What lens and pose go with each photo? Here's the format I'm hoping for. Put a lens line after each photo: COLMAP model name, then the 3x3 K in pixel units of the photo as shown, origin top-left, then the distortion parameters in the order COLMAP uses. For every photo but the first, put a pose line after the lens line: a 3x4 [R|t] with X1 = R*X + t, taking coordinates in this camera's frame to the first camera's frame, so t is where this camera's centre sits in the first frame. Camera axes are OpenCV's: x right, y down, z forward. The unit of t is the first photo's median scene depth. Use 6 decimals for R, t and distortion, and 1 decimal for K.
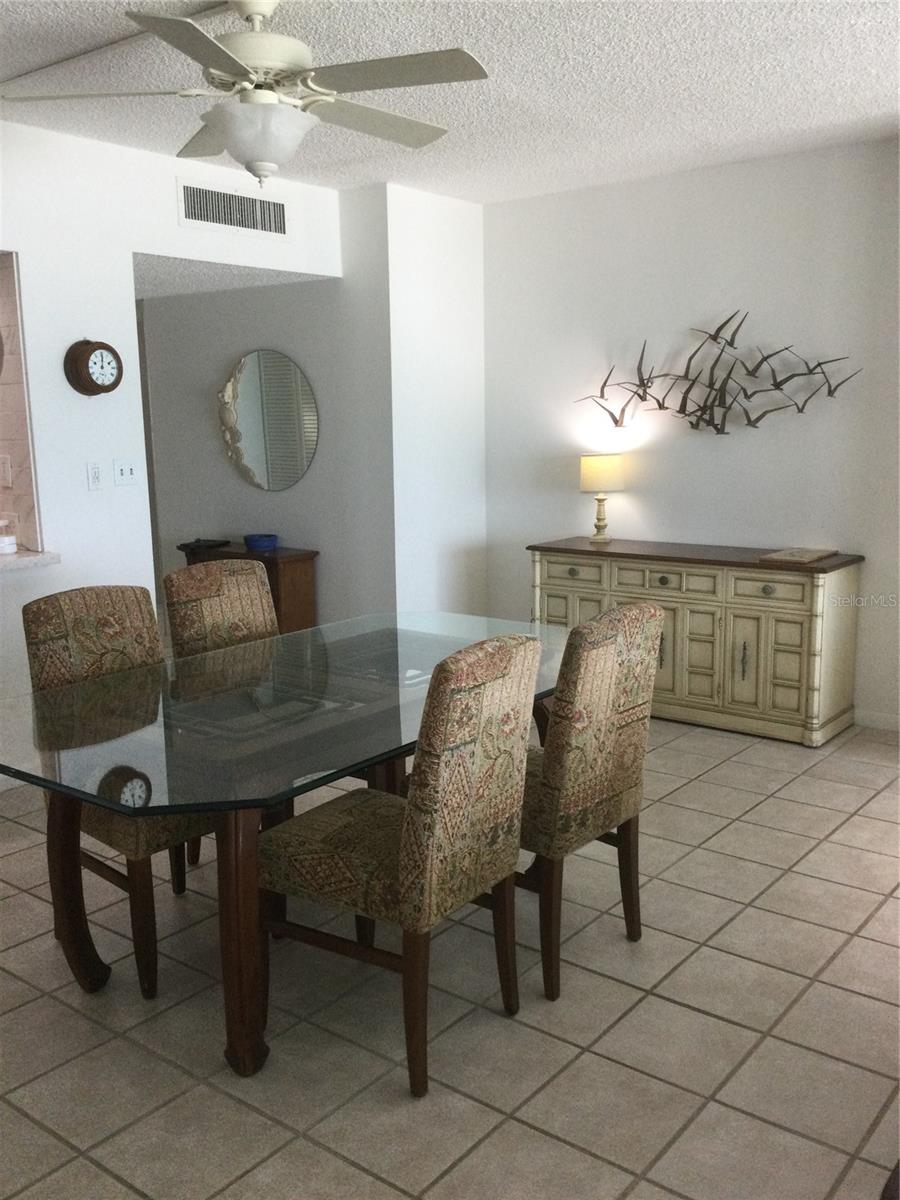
lens RADIAL K [[1083.5, 0, 451.2], [0, 1083.5, 598.7], [0, 0, 1]] dist [0.118411, -0.224666]
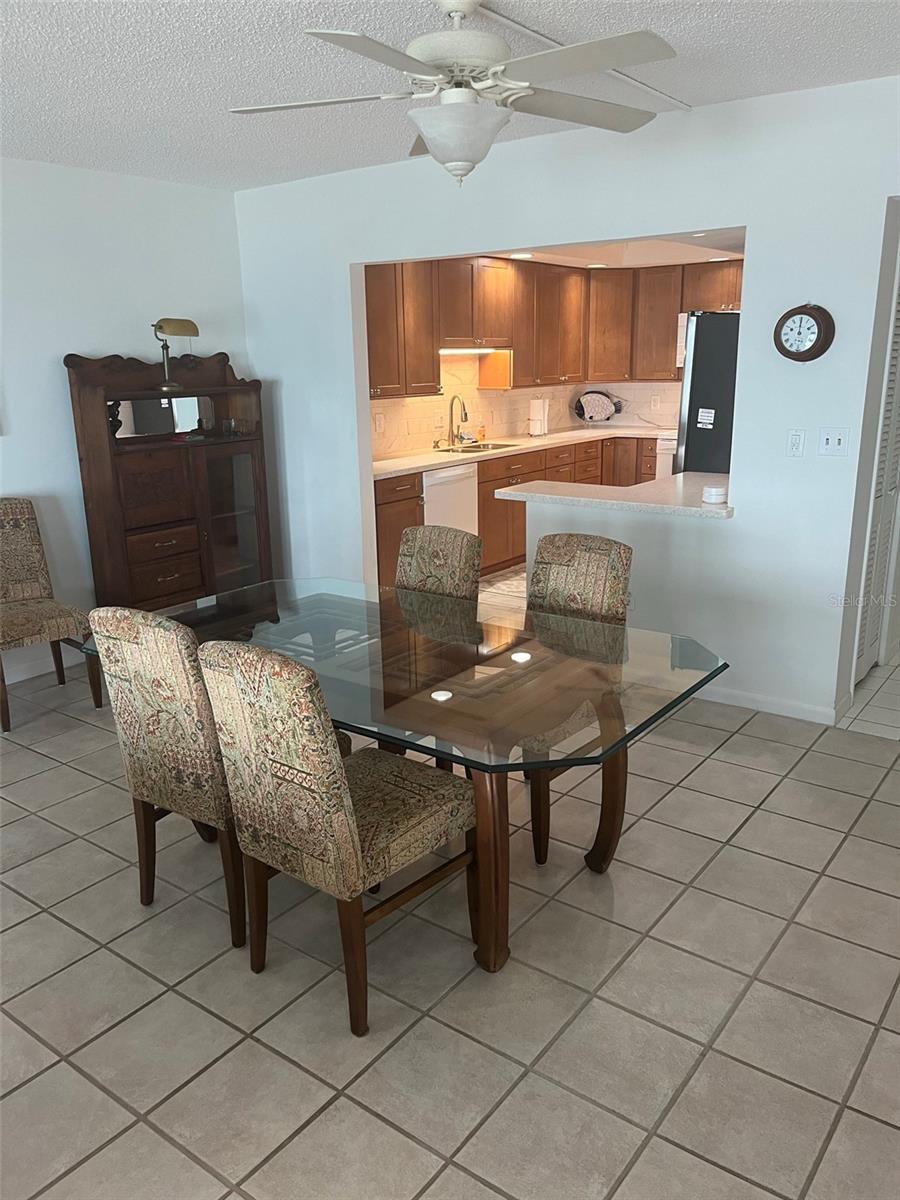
lens RADIAL K [[911.3, 0, 447.7], [0, 911.3, 609.7], [0, 0, 1]] dist [0.052688, -0.068600]
pose [[0.018668, 0.281075, -0.959504, 0.895076], [-0.148325, 0.949831, 0.275356, -0.259424], [0.988763, 0.137178, 0.059421, 1.122642]]
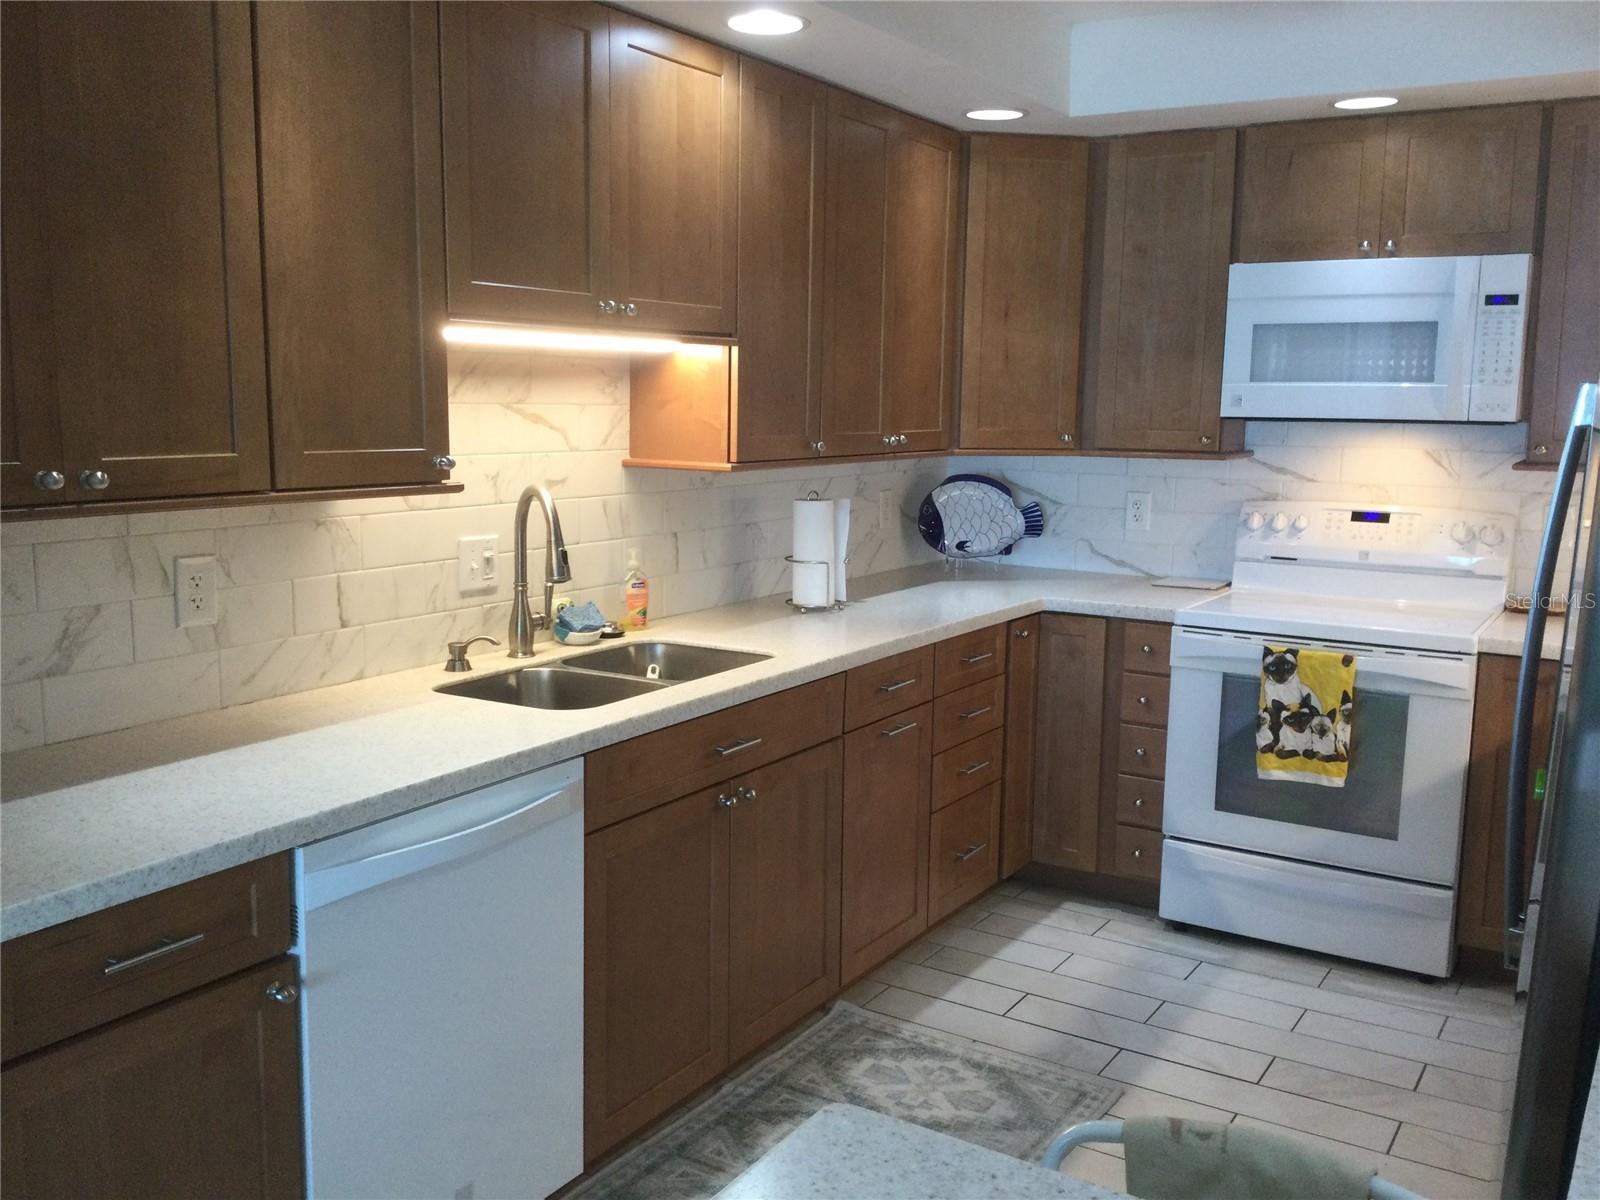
lens RADIAL K [[1444.6, 0, 798.0], [0, 1444.6, 602.1], [0, 0, 1]] dist [0.118411, -0.224666]
pose [[0.104502, 0.158544, -0.981806, -0.566842], [-0.180315, 0.973870, 0.138070, -0.237390], [0.978042, 0.162606, 0.130359, 1.286409]]
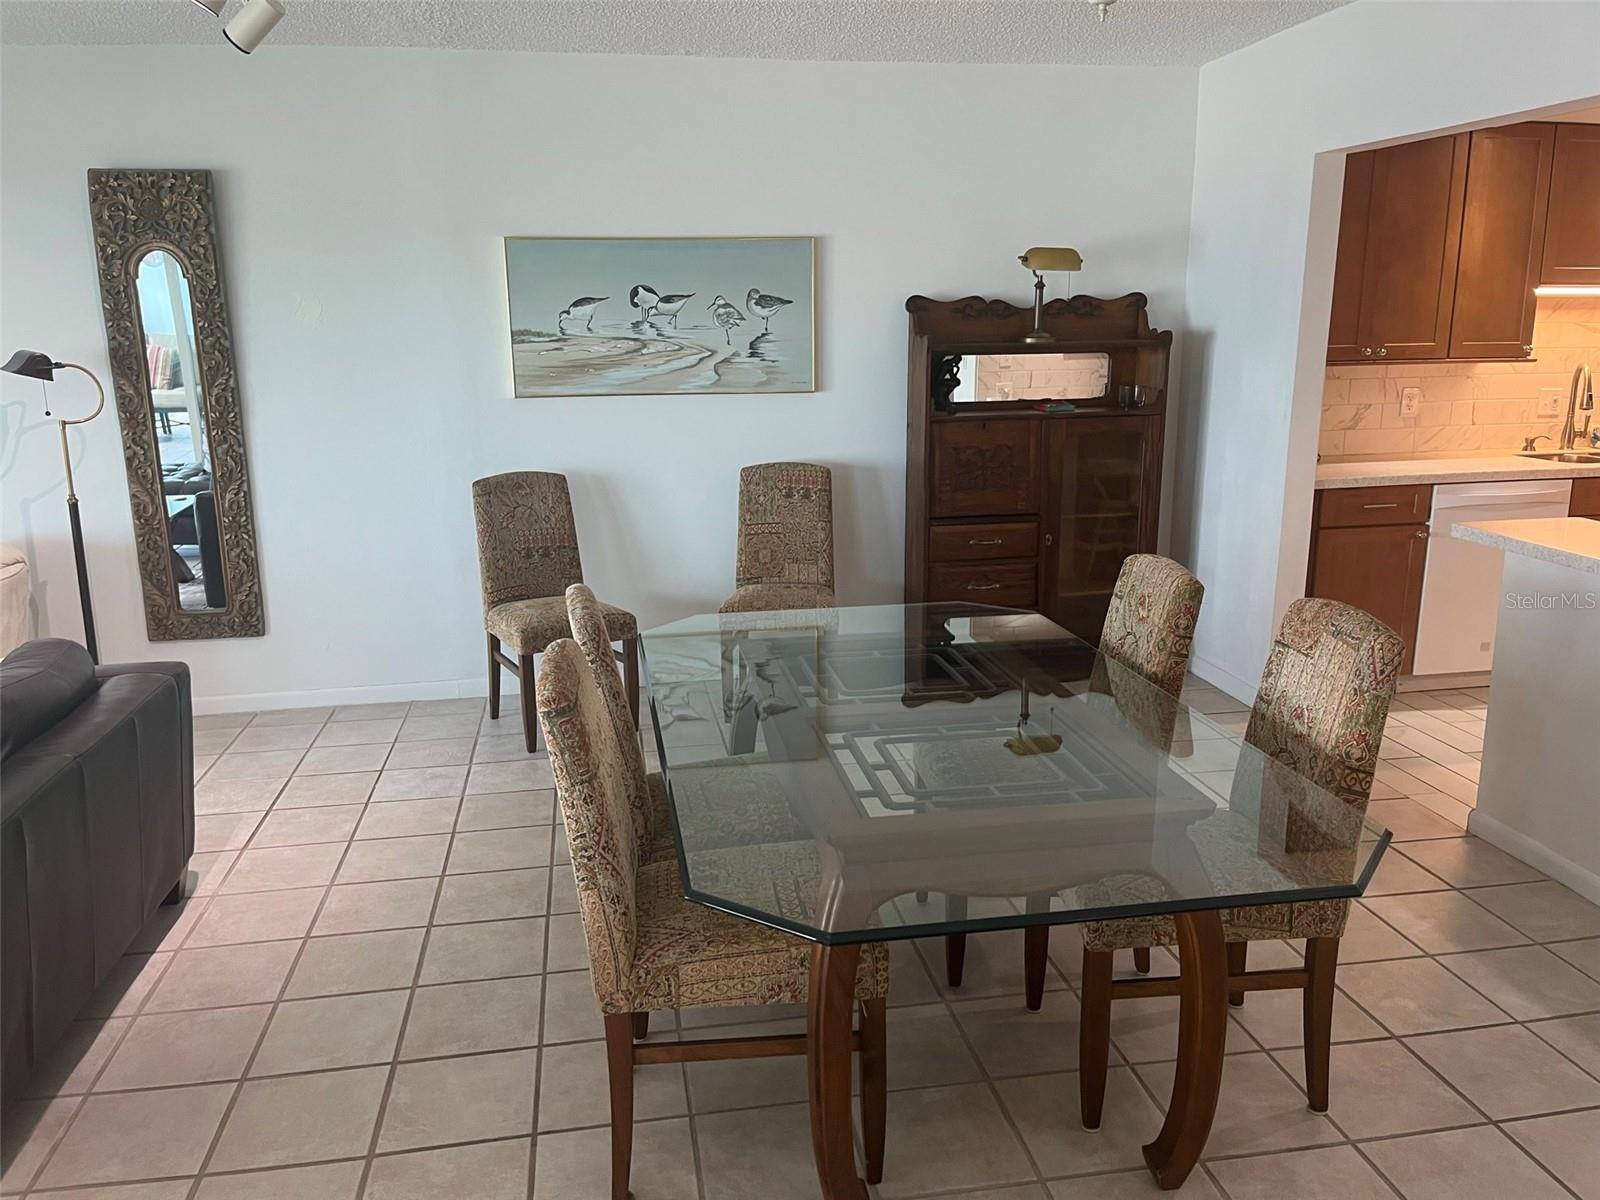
lens RADIAL K [[1215.1, 0, 796.8], [0, 1215.1, 613.0], [0, 0, 1]] dist [0.052688, -0.068600]
pose [[-0.672623, 0.194366, -0.714003, 0.626908], [-0.102750, 0.931009, 0.350235, -0.318301], [0.732817, 0.308940, -0.606247, 1.614481]]
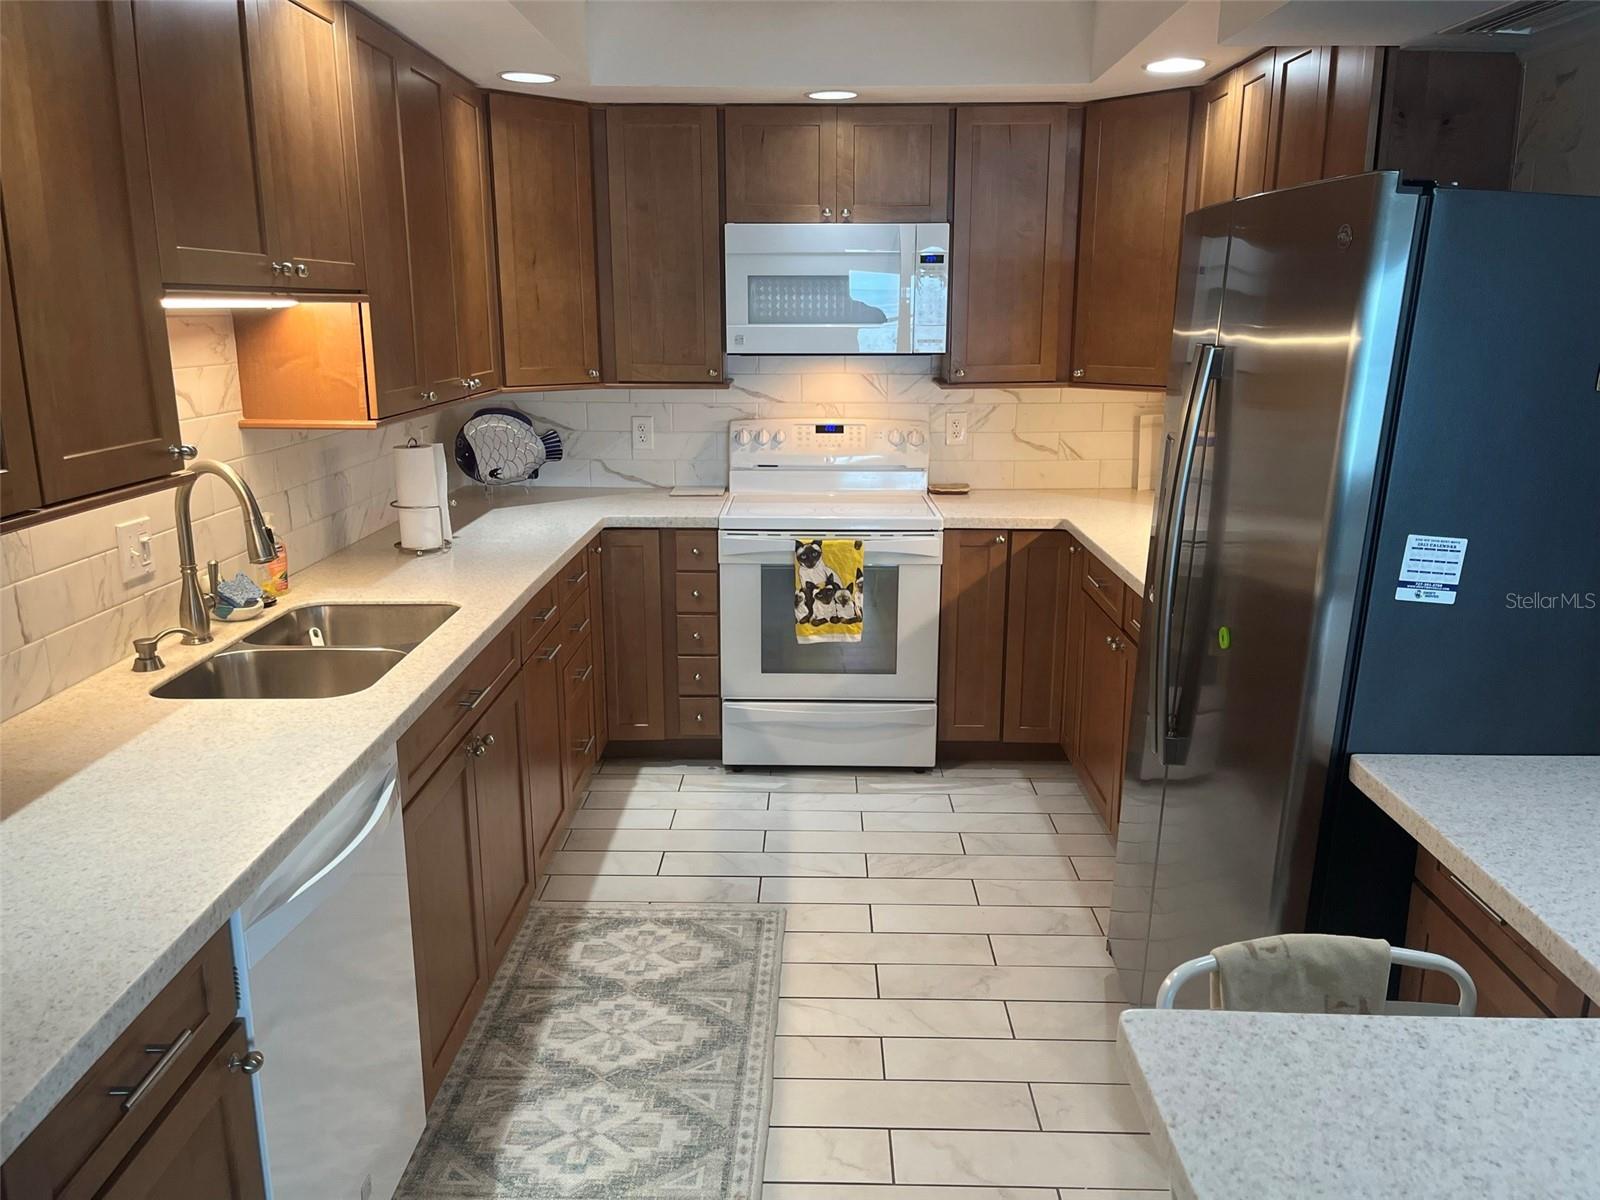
lens RADIAL K [[1215.1, 0, 805.4], [0, 1215.1, 613.4], [0, 0, 1]] dist [0.052688, -0.068600]
pose [[0.605686, 0.208449, -0.767915, -0.743669], [-0.141907, 0.977903, 0.153522, -0.223336], [0.782947, 0.015987, 0.621883, 0.997412]]
